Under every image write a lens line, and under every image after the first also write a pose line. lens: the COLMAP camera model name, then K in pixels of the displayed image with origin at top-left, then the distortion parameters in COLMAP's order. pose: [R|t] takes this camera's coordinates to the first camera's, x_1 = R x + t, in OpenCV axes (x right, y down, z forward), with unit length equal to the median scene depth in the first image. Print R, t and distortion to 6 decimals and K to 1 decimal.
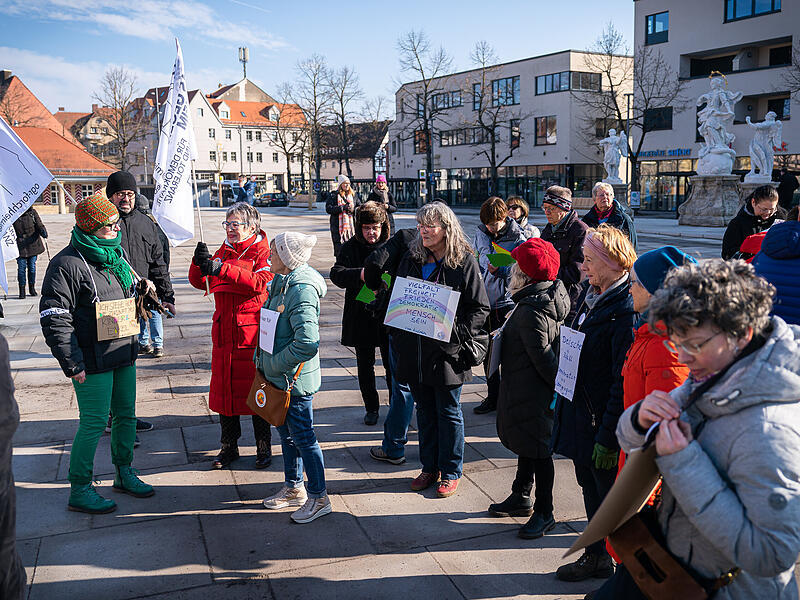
lens RADIAL K [[756.5, 0, 395.7], [0, 756.5, 274.5], [0, 0, 1]] dist [-0.009002, 0.000000]
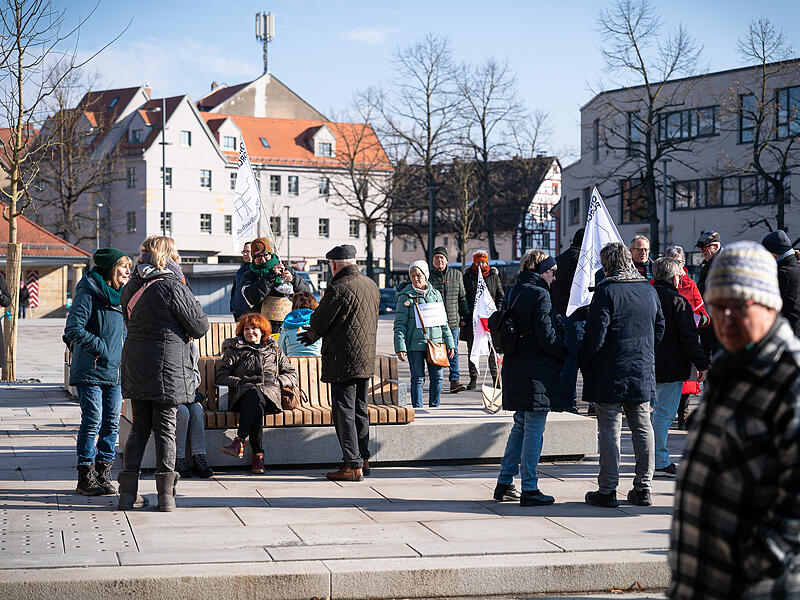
lens RADIAL K [[1607.0, 0, 400.6], [0, 1607.0, 302.1], [0, 0, 1]] dist [0.005217, 0.000000]
pose [[0.995952, 0.018212, -0.088026, -0.036554], [-0.027733, 0.993745, -0.108175, 0.024397], [0.085505, 0.110178, 0.990227, -0.138365]]
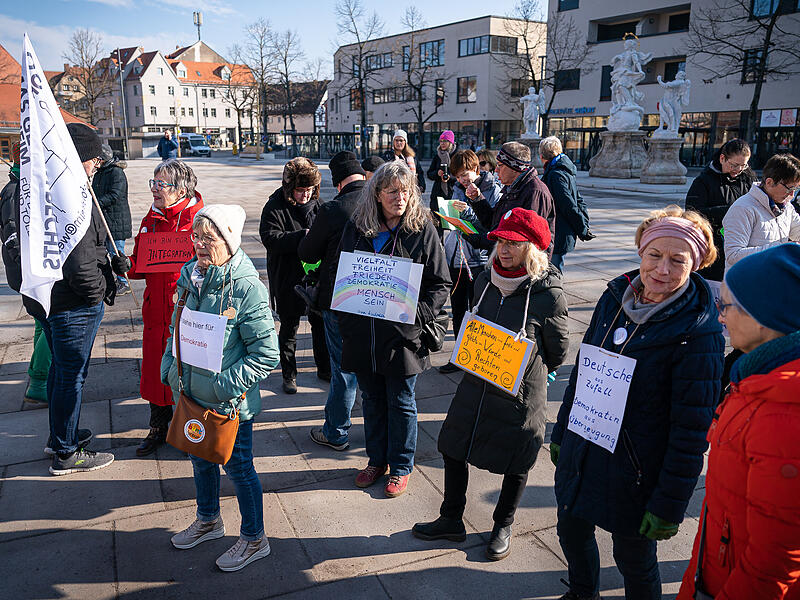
lens RADIAL K [[643.5, 0, 341.6], [0, 643.5, 297.3], [0, 0, 1]] dist [-0.016760, 0.003878]
pose [[0.999906, 0.002543, 0.013481, -0.000425], [-0.004200, 0.992232, 0.124334, -0.001345], [-0.013060, -0.124379, 0.992149, 0.012669]]
